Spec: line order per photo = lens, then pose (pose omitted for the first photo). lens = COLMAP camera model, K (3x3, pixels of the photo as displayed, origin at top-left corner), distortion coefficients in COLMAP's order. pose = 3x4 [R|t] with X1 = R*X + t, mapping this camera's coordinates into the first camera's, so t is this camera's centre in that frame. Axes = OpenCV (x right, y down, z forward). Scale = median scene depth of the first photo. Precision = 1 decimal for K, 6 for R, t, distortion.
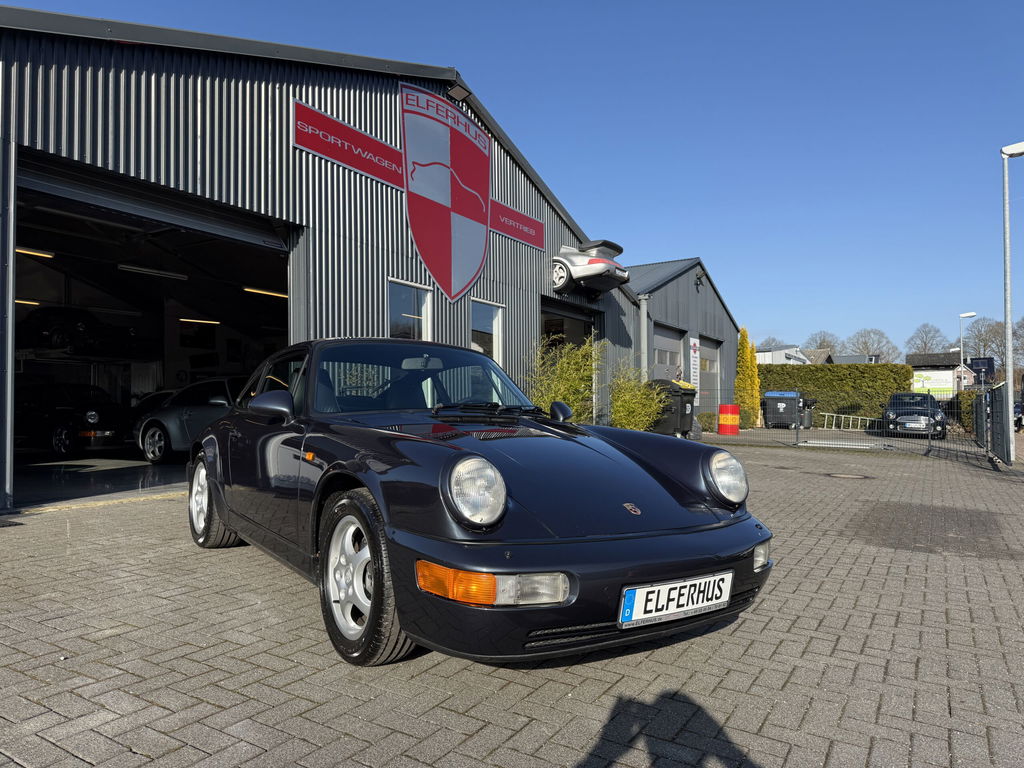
lens RADIAL K [[722.6, 0, 512.0], [0, 722.6, 384.0], [0, 0, 1]] dist [0.058405, -0.062559]
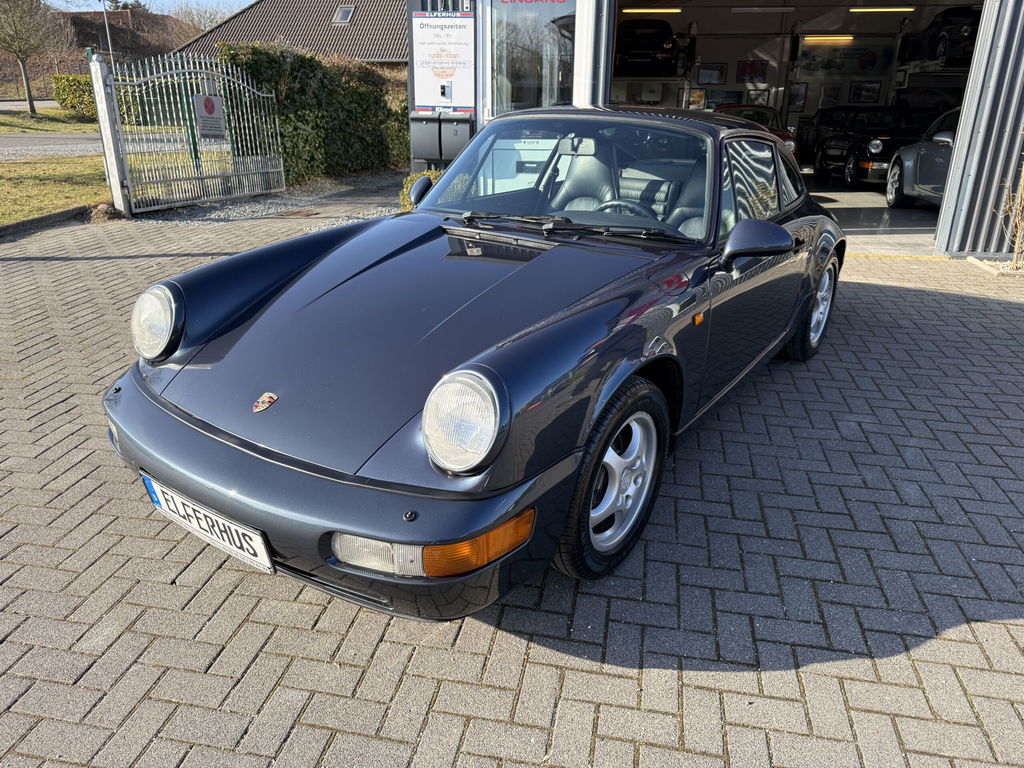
lens RADIAL K [[722.6, 0, 512.0], [0, 722.6, 384.0], [0, 0, 1]] dist [0.058405, -0.062559]
pose [[0.336182, 0.337719, -0.879163, 0.133347], [0.022616, 0.930331, 0.366023, -0.017049], [0.941526, -0.142934, 0.305122, 0.147662]]
